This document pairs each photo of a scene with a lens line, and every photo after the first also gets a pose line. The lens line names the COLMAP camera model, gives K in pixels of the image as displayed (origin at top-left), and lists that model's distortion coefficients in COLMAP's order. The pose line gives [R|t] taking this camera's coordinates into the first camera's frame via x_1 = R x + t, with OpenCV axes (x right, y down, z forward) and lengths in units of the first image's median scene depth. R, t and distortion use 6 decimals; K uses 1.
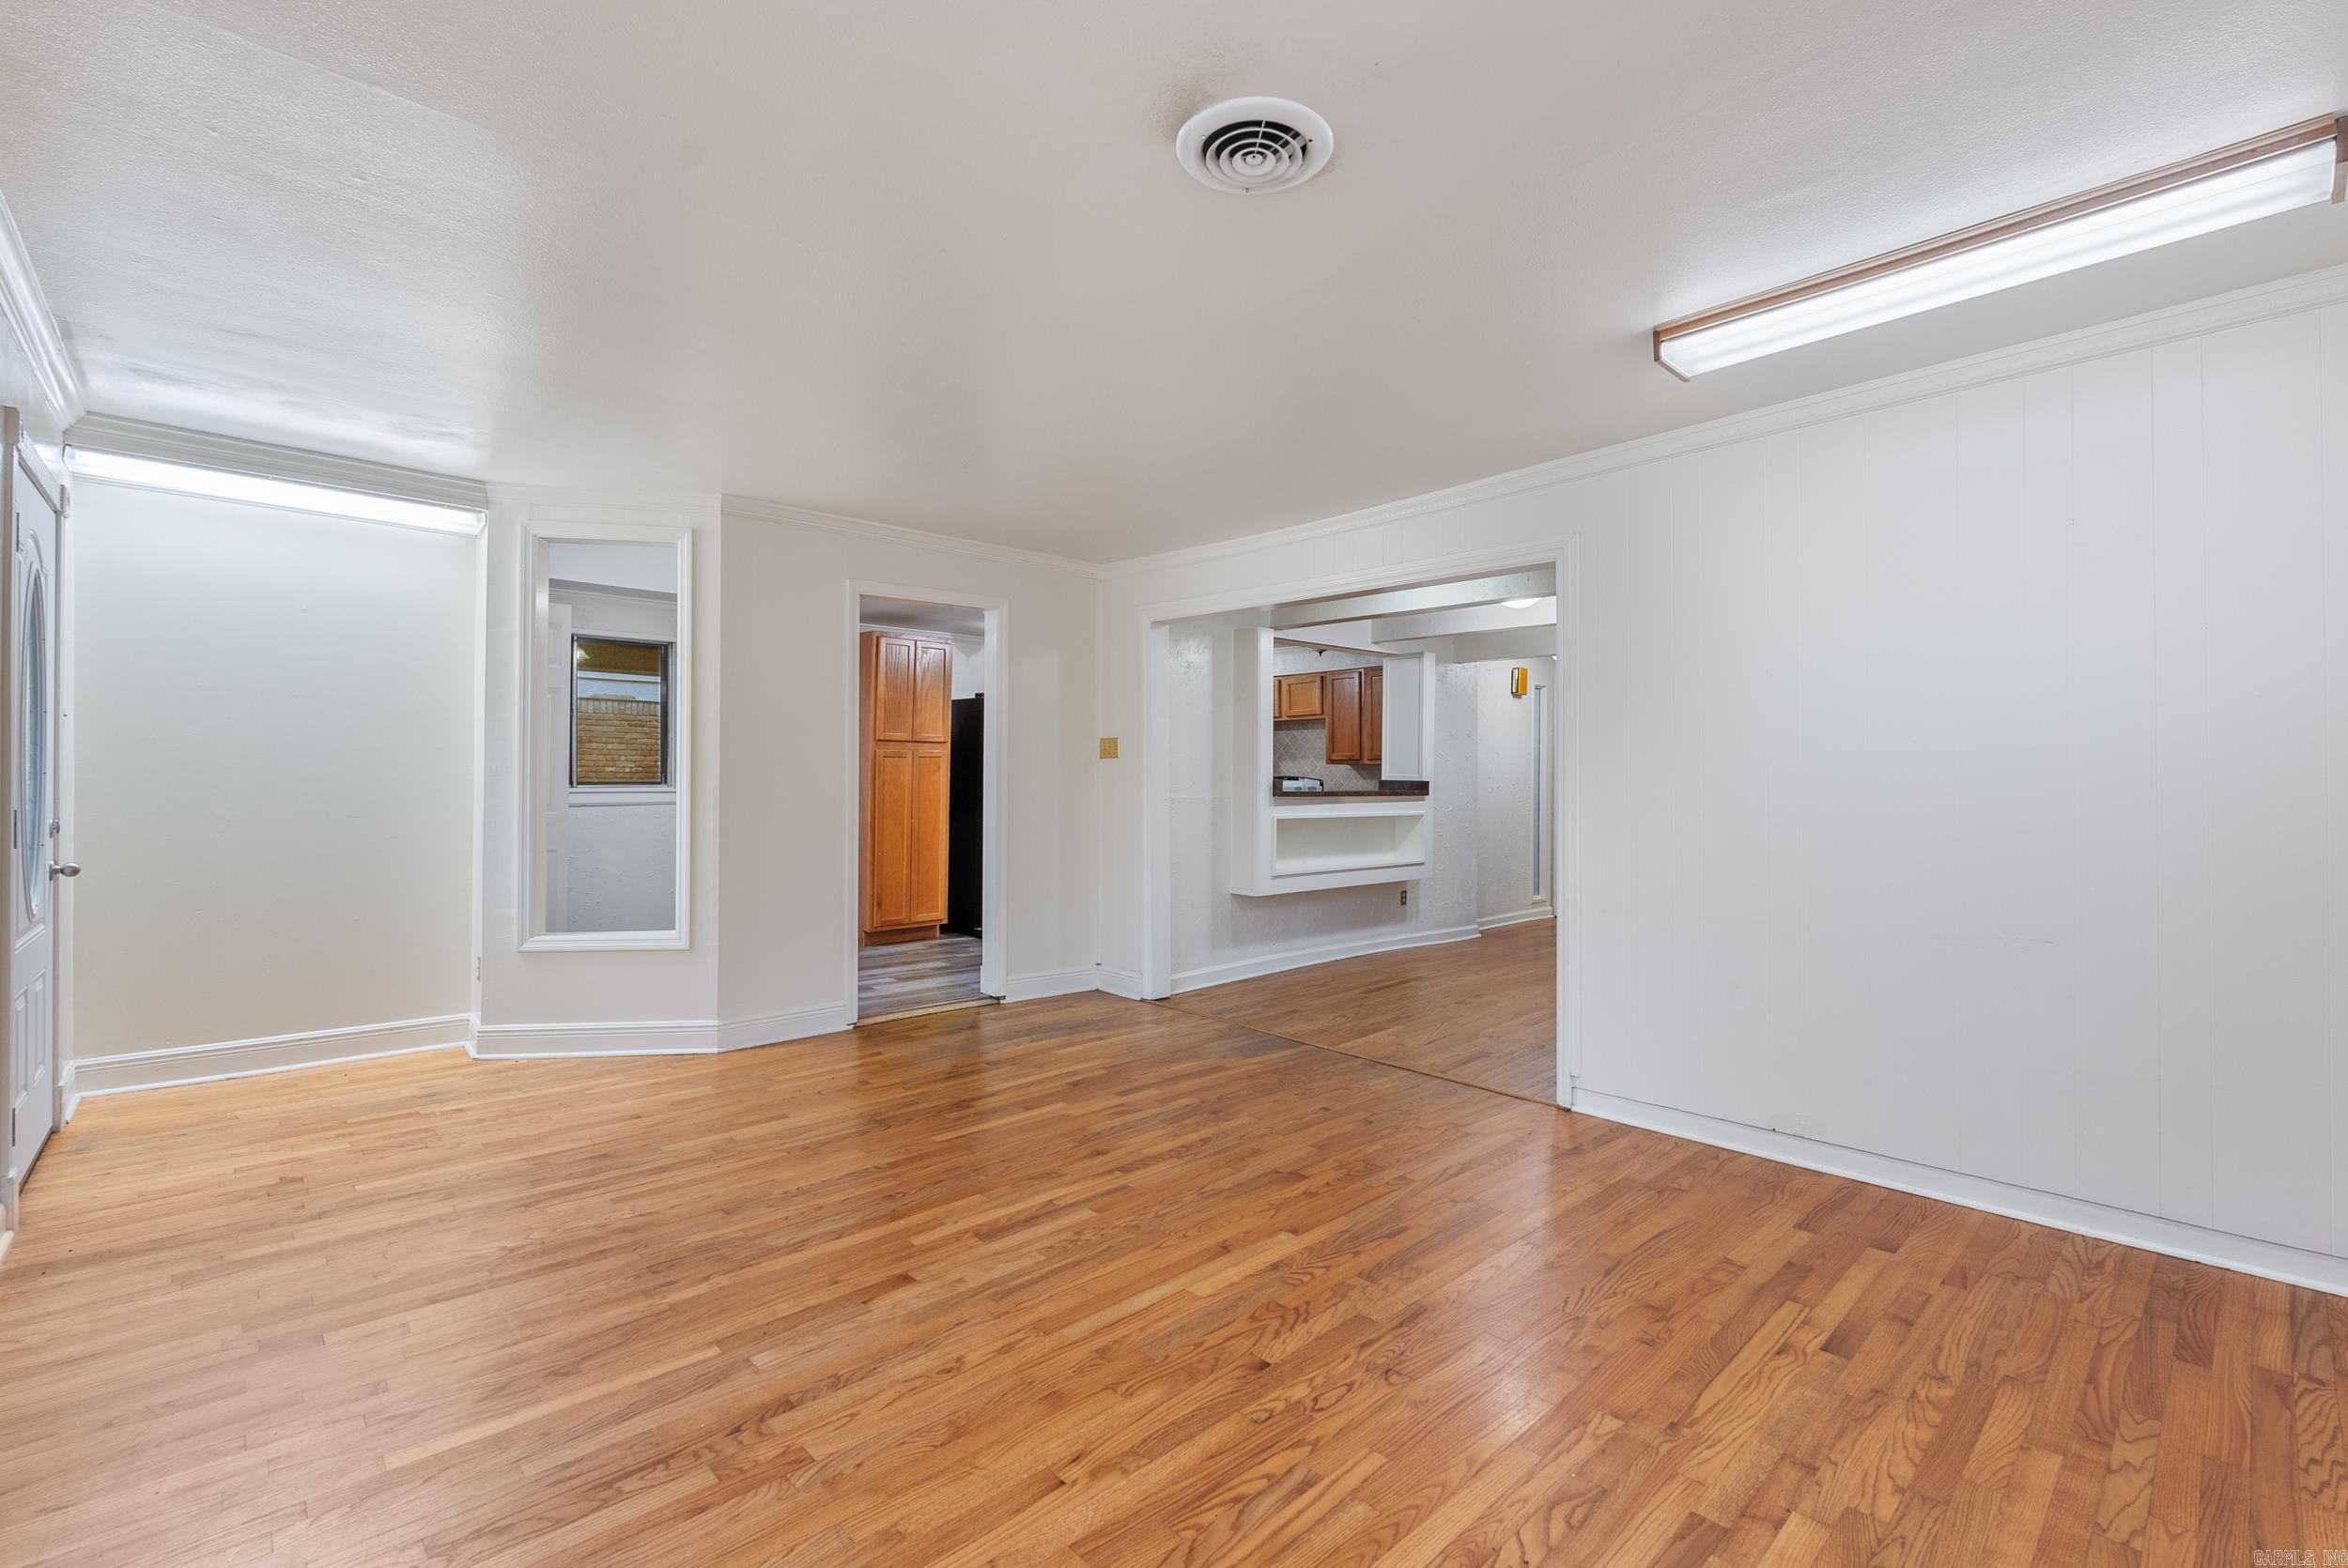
lens RADIAL K [[1039.0, 0, 1197.8], [0, 1039.0, 786.8], [0, 0, 1]] dist [-0.005261, 0.000355]
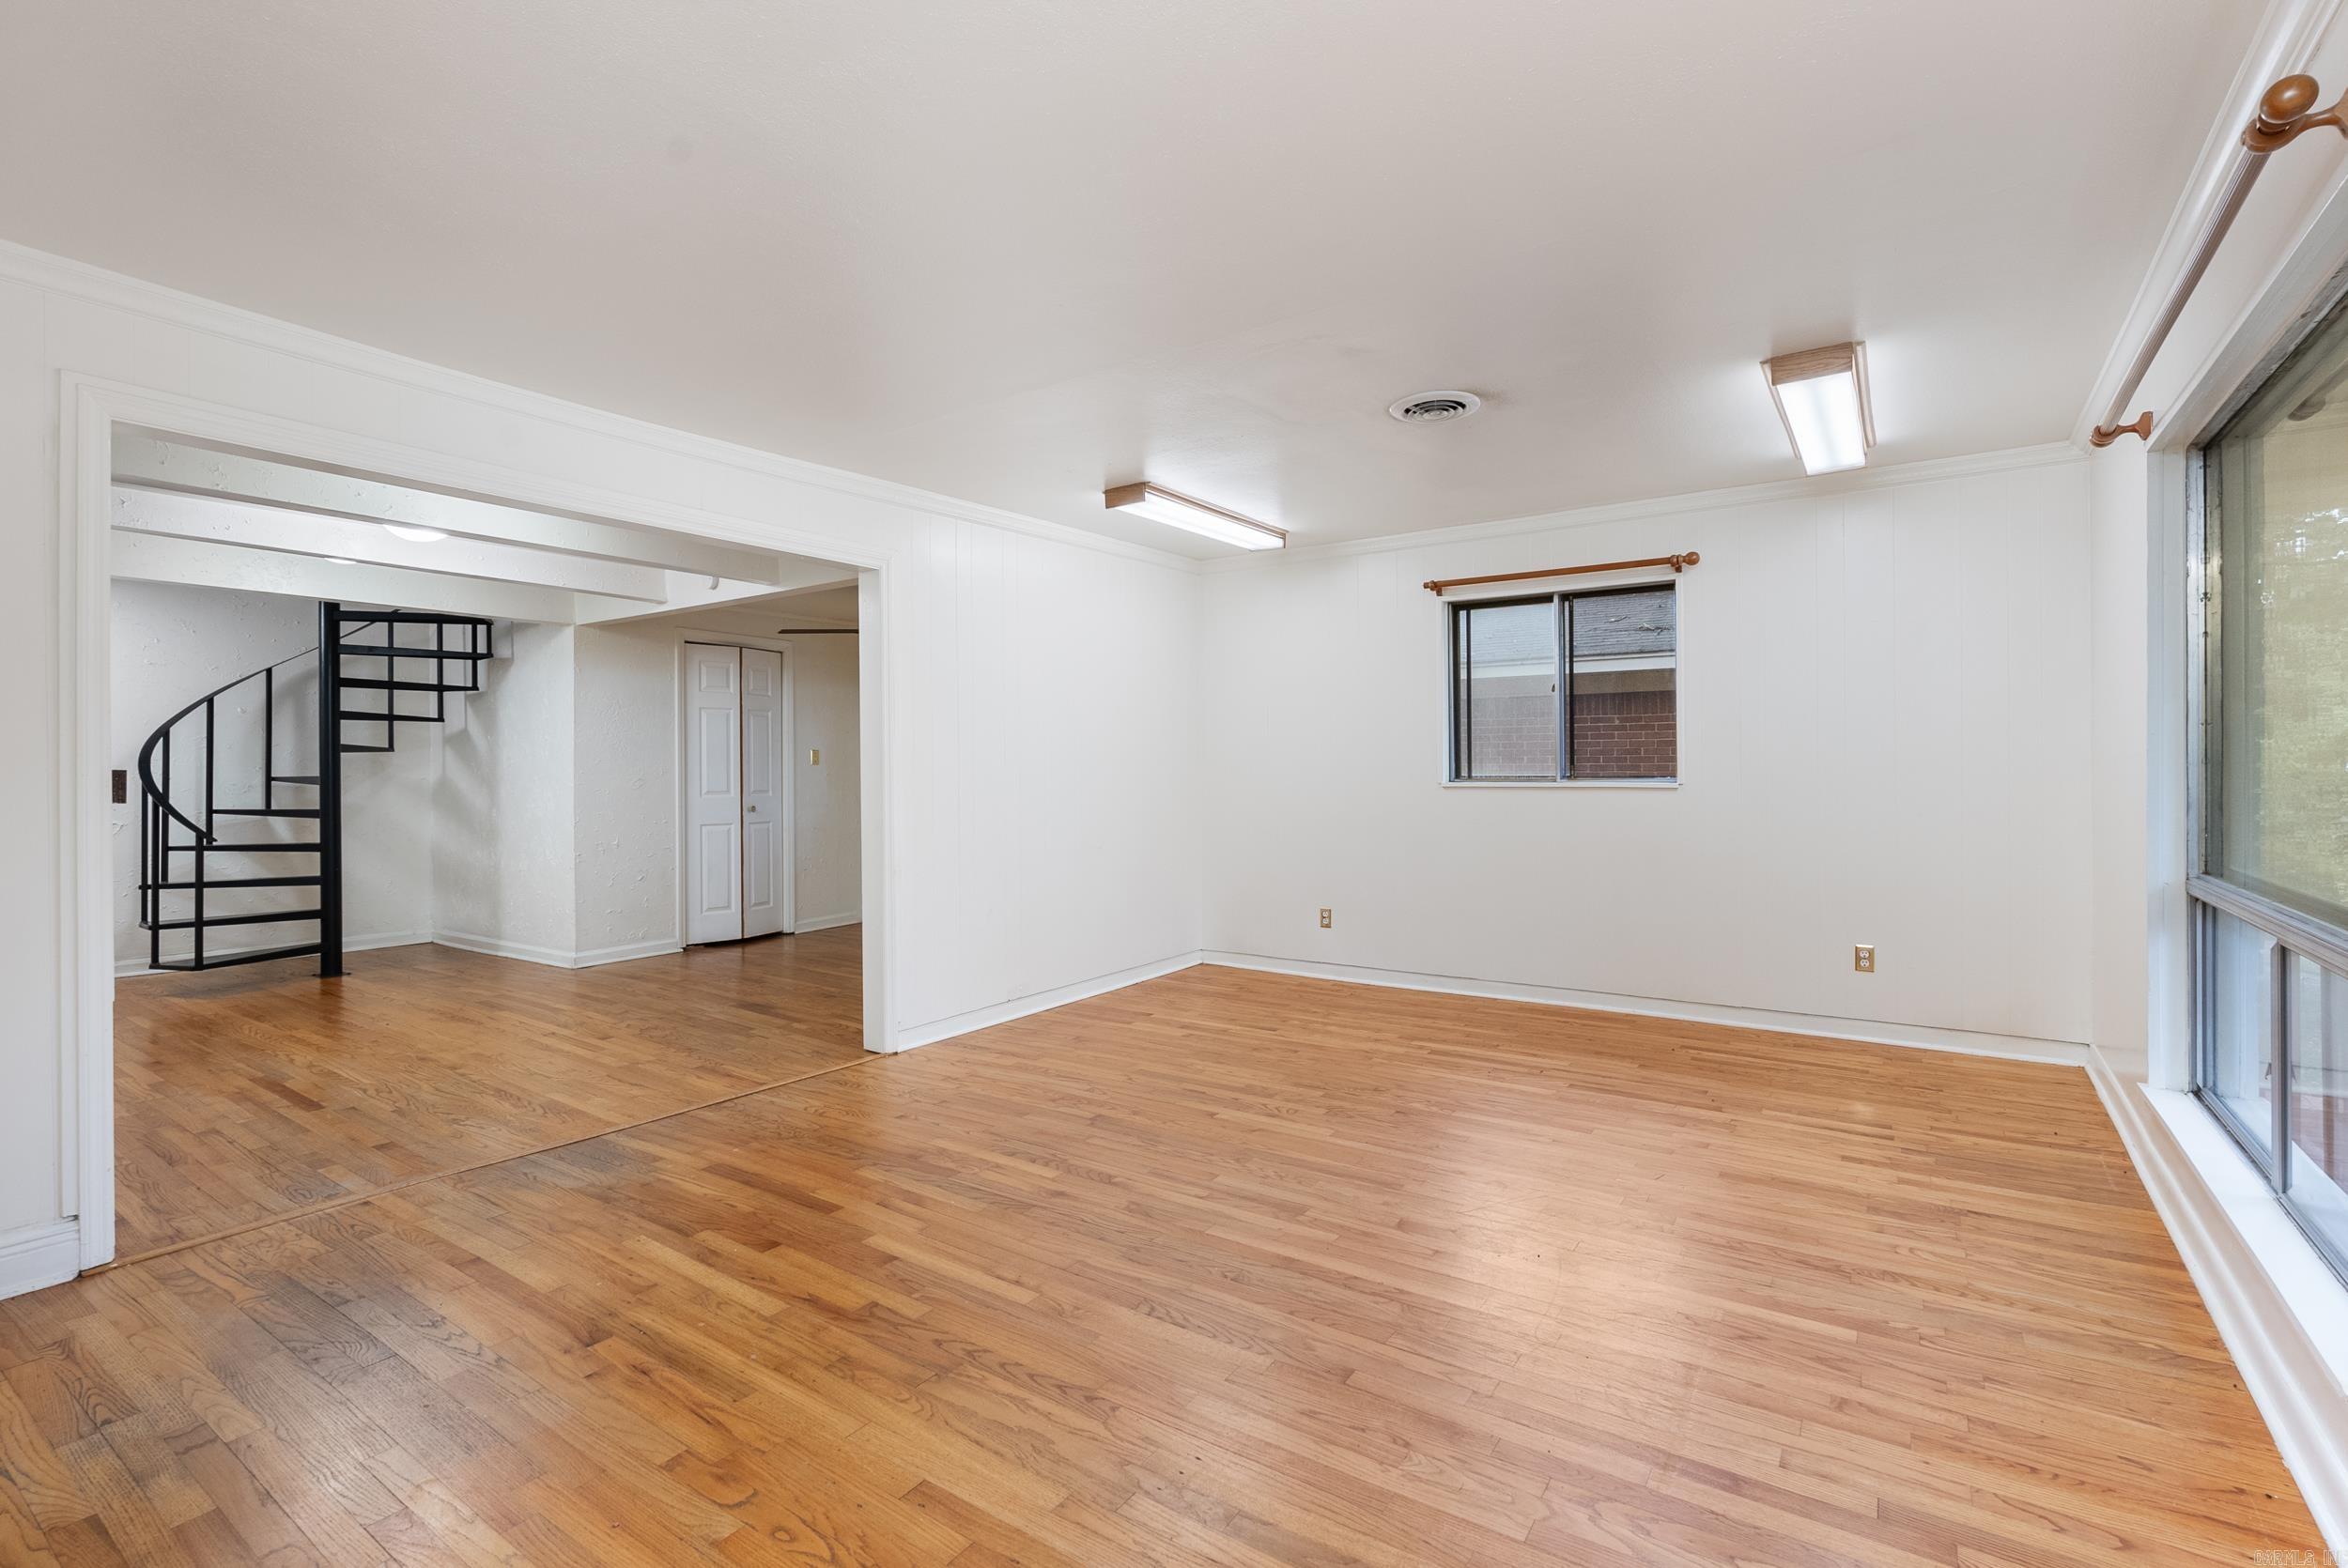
lens RADIAL K [[1039.0, 0, 1179.0], [0, 1039.0, 768.7], [0, 0, 1]] dist [-0.005261, 0.000355]
pose [[-0.208344, -0.000678, 0.978055, -0.528601], [0.006721, 0.999975, 0.002125, -0.003057], [-0.978032, 0.007016, -0.208334, 0.592359]]
